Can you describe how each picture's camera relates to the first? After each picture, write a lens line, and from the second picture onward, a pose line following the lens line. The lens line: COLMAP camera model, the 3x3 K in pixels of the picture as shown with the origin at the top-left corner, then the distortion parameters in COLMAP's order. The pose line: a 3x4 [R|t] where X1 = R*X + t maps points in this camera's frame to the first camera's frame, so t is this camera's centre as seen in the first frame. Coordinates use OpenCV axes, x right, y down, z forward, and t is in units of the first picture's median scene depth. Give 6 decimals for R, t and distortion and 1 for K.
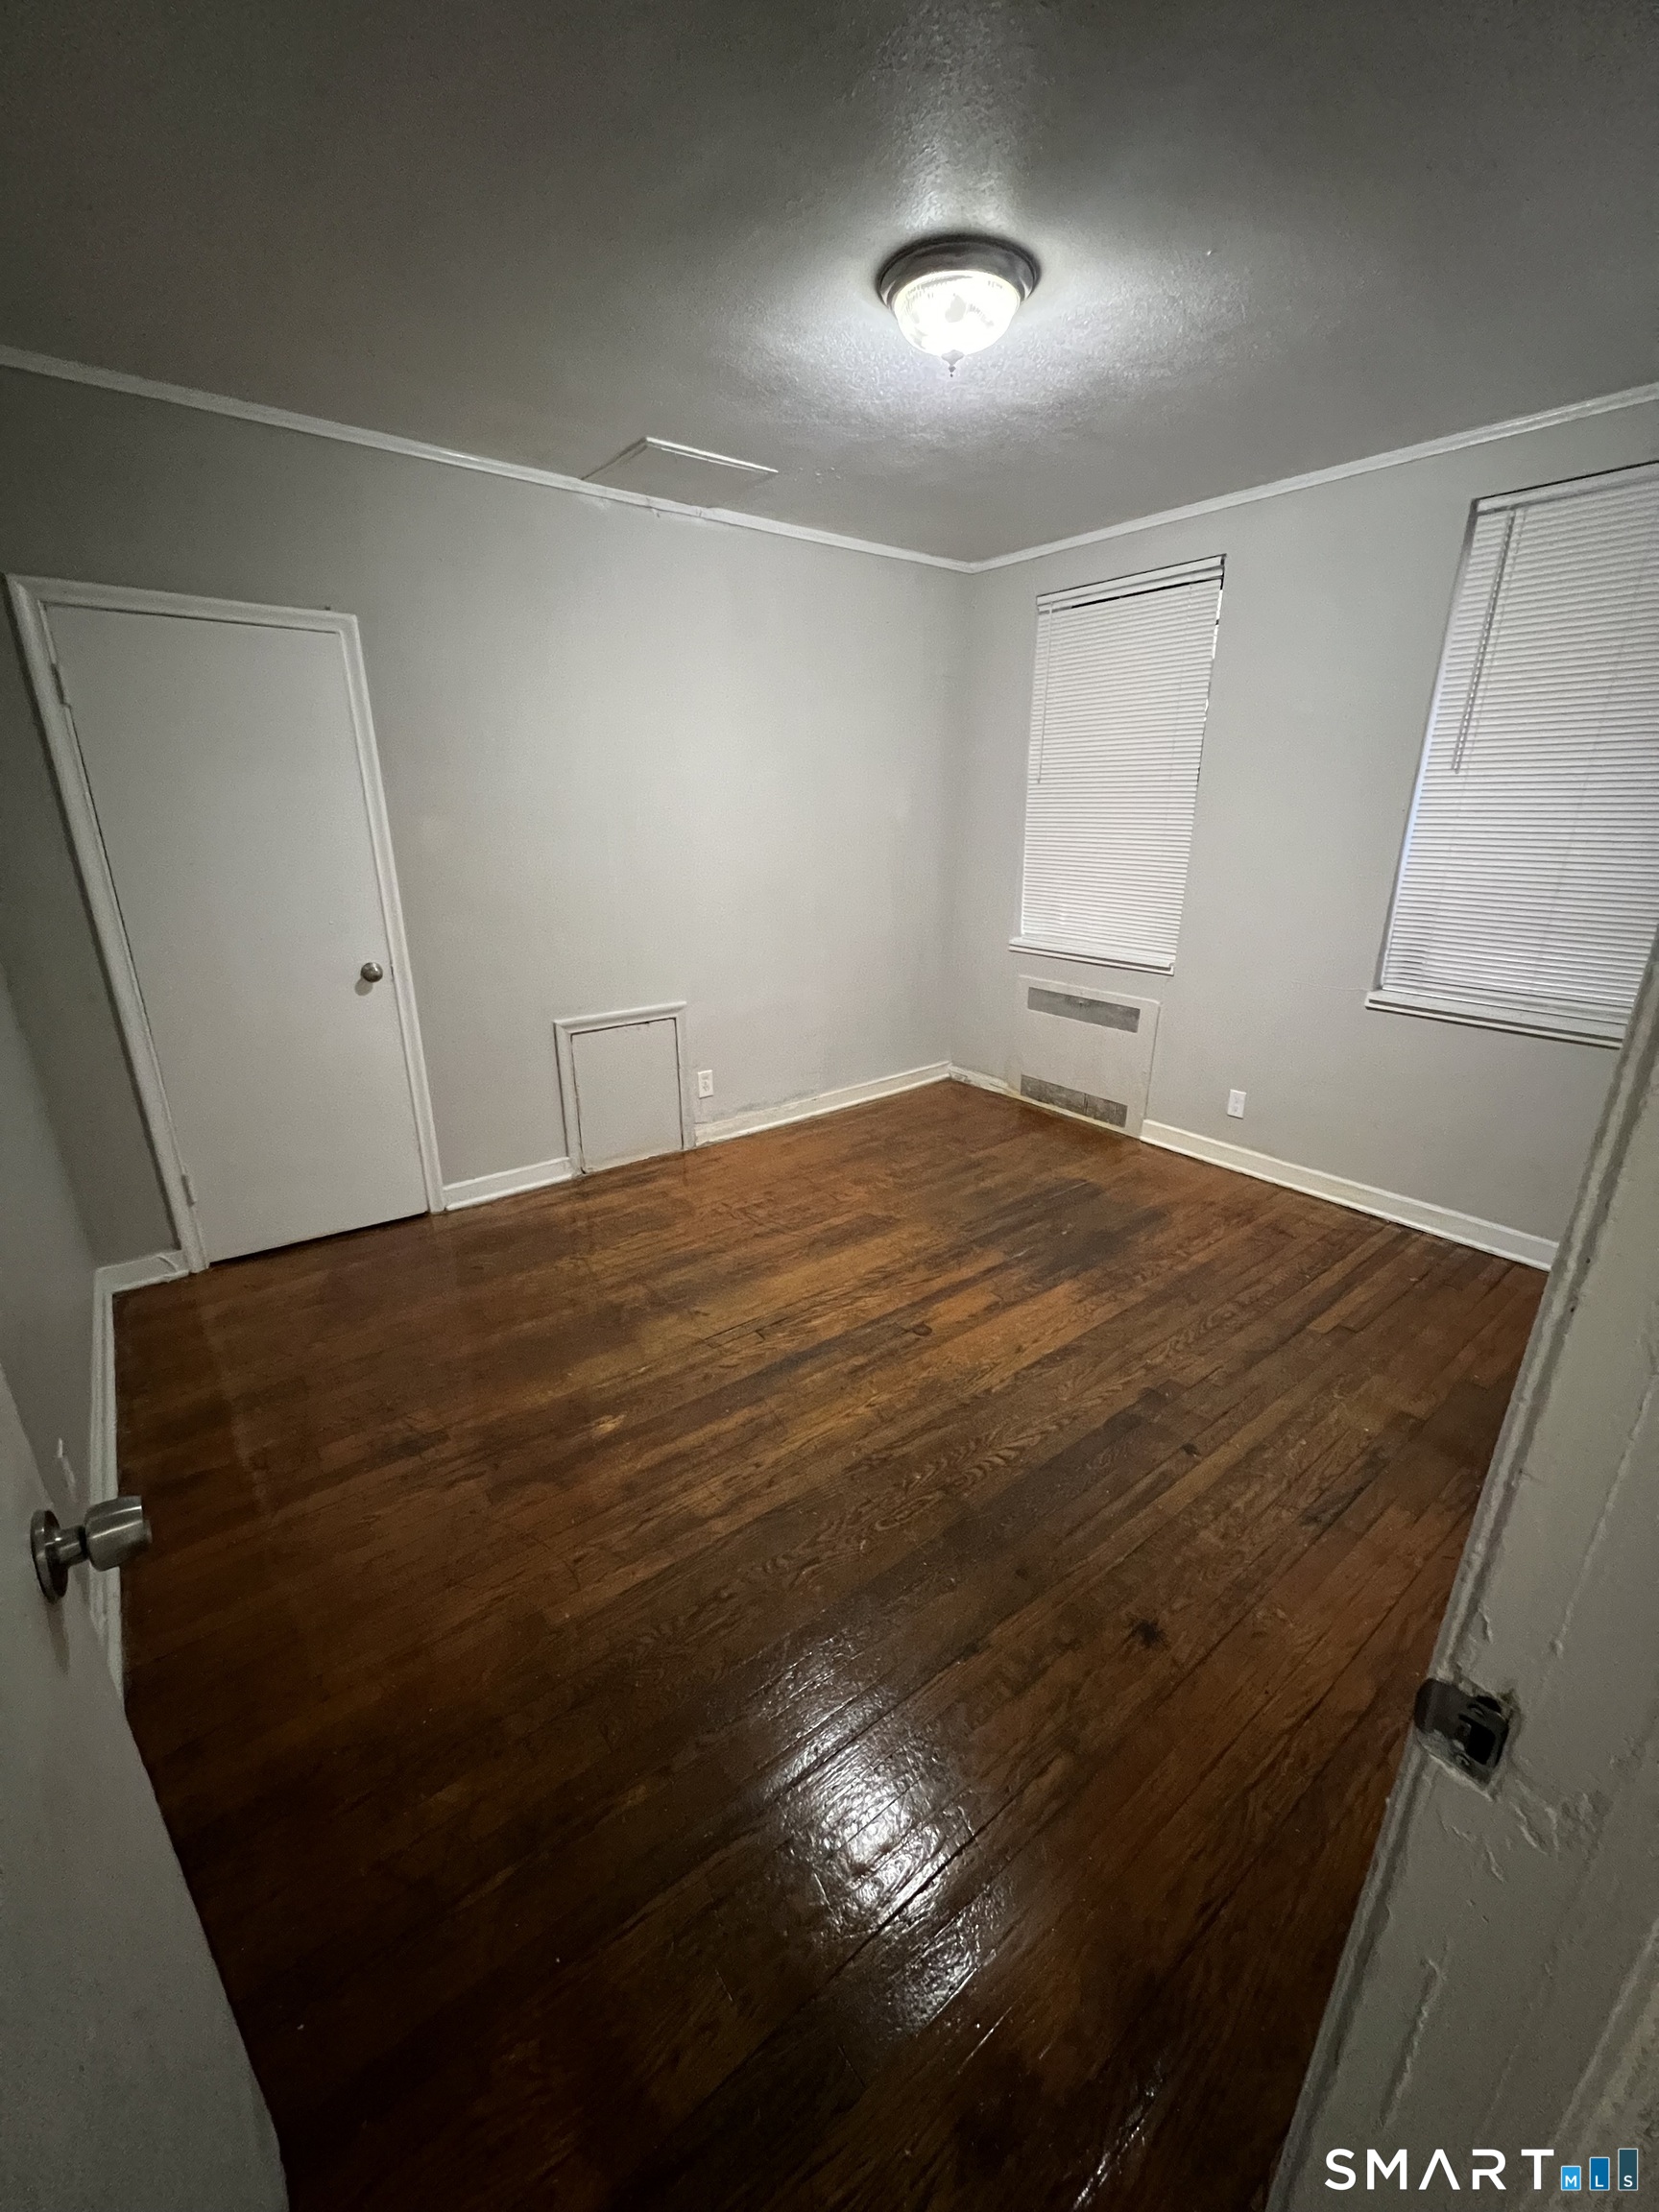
lens RADIAL K [[879.4, 0, 827.0], [0, 879.4, 1104.9], [0, 0, 1]] dist [-0.002408, 0.000379]
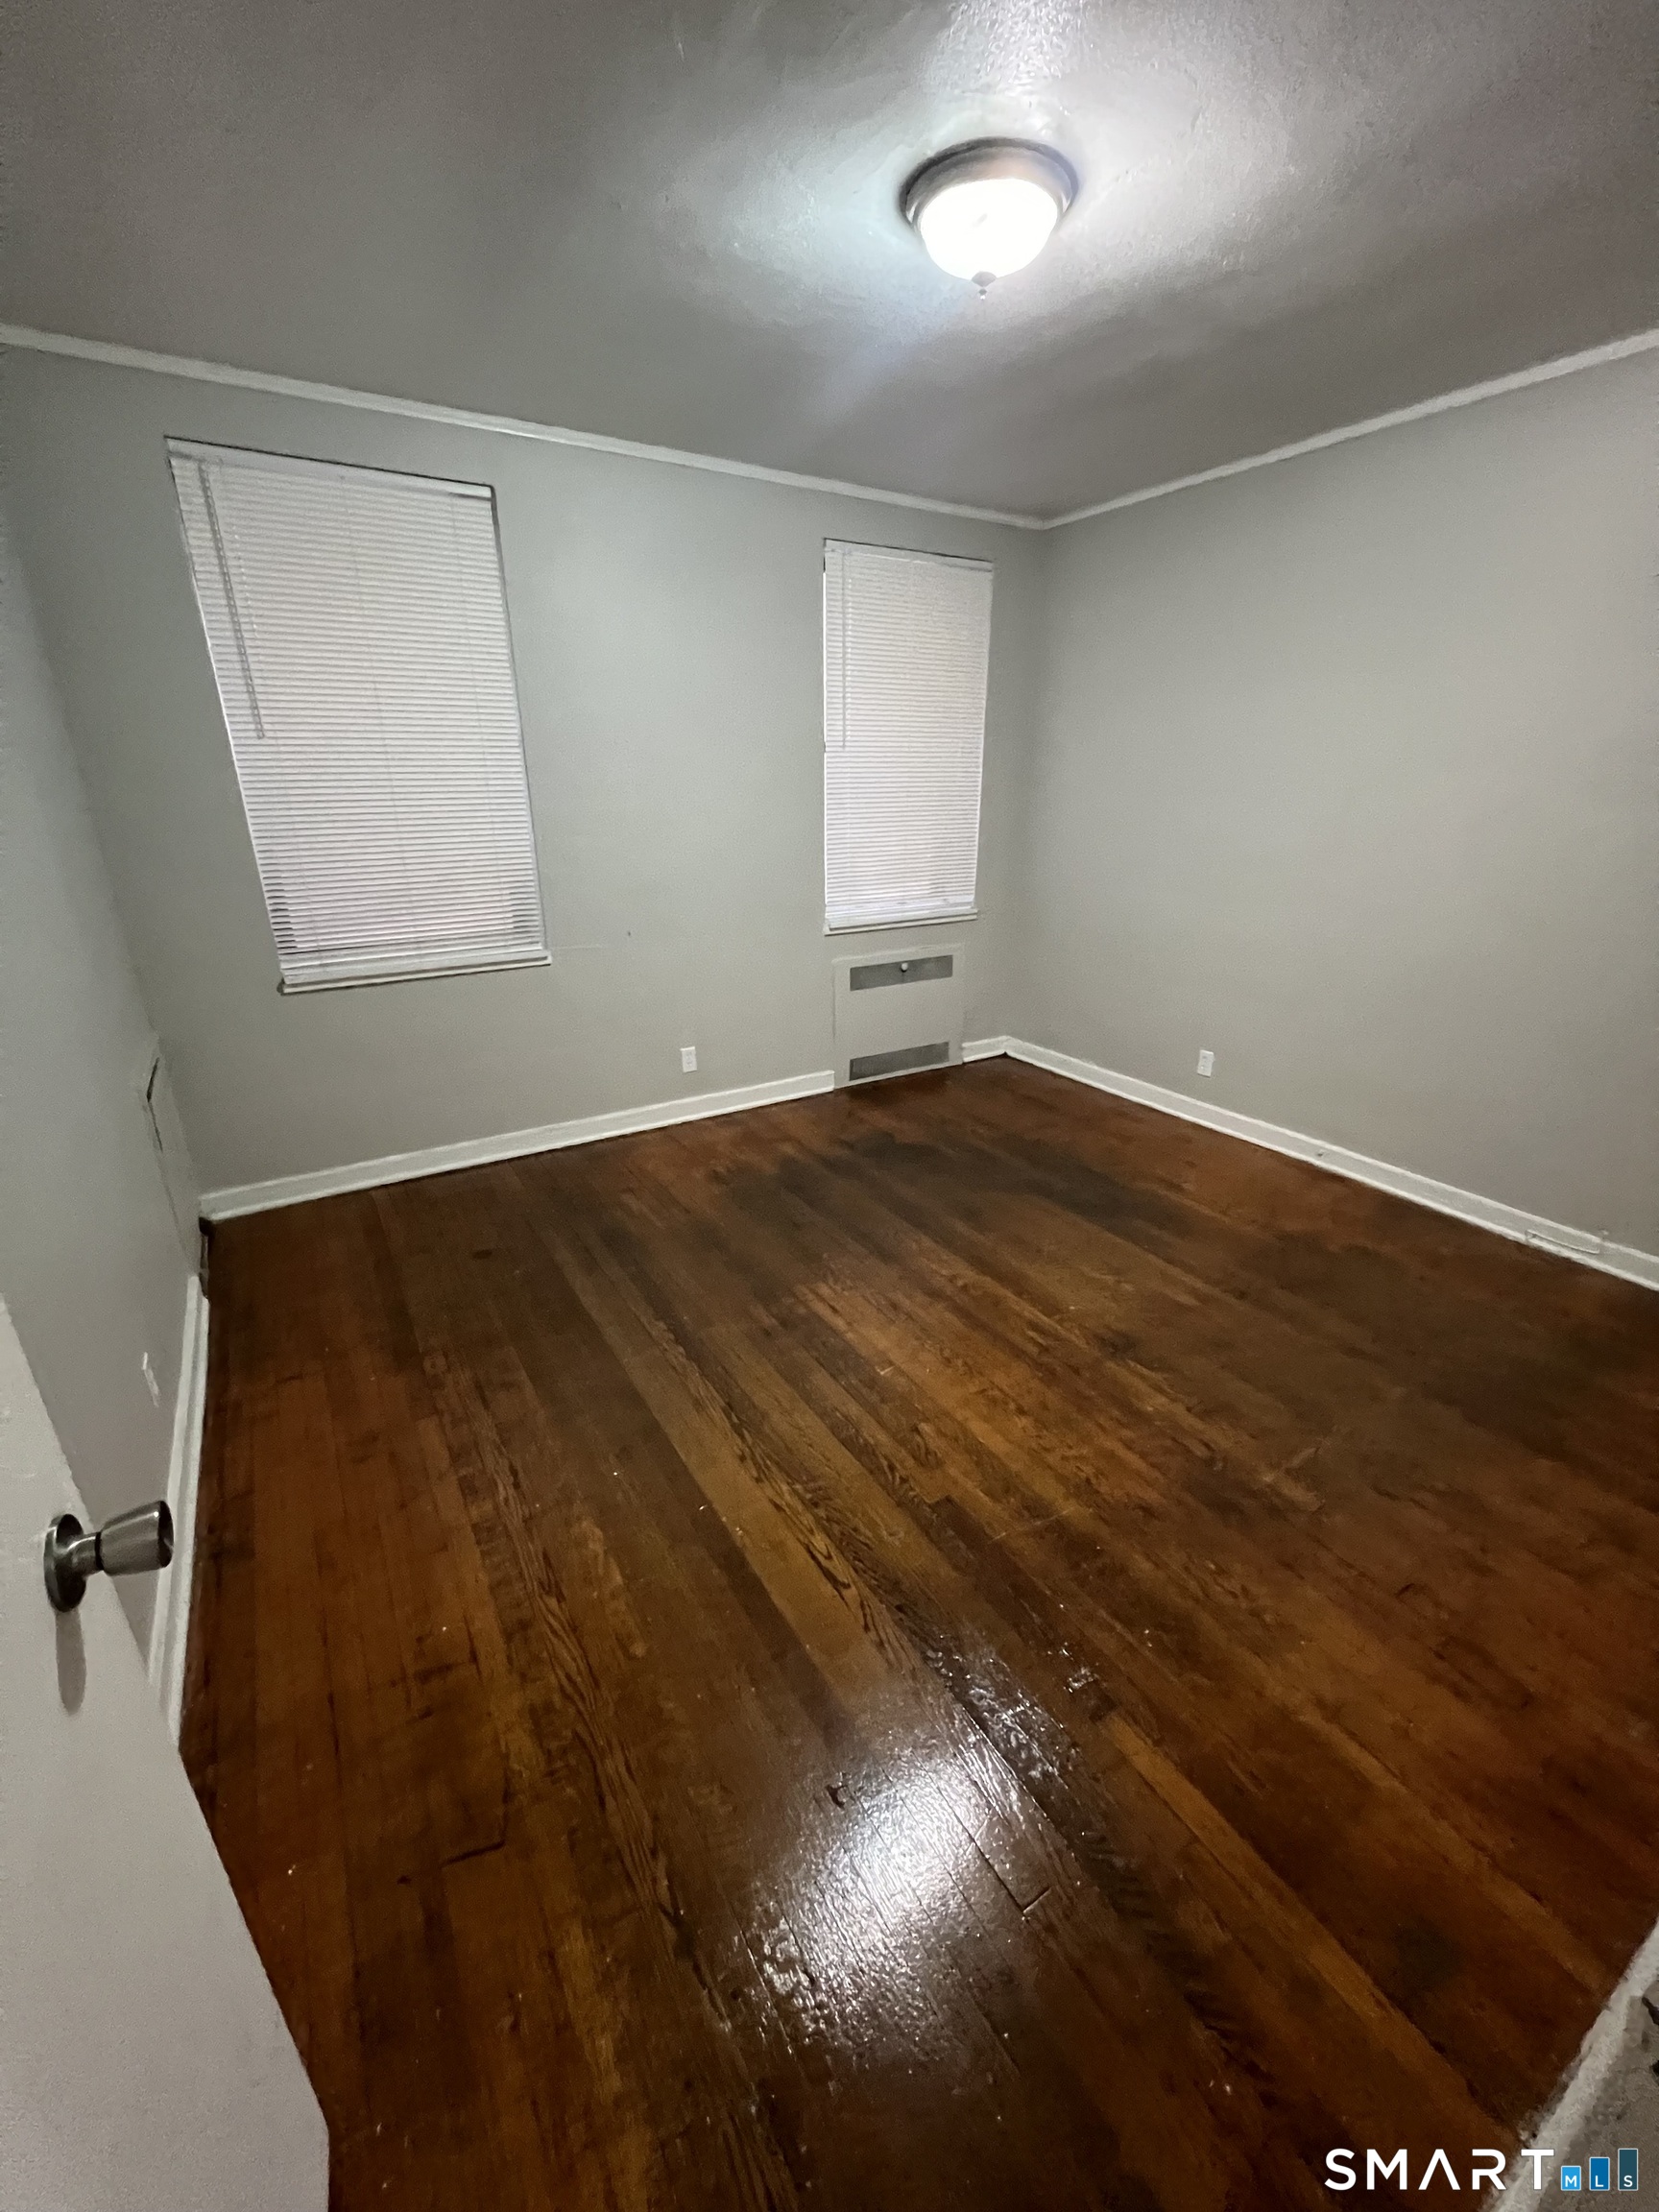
lens RADIAL K [[879.4, 0, 827.0], [0, 879.4, 1104.9], [0, 0, 1]] dist [-0.002408, 0.000379]
pose [[0.110675, -0.348869, 0.930614, -1.026949], [0.329221, 0.896369, 0.296878, -0.422960], [-0.937744, 0.273521, 0.214061, 1.253499]]
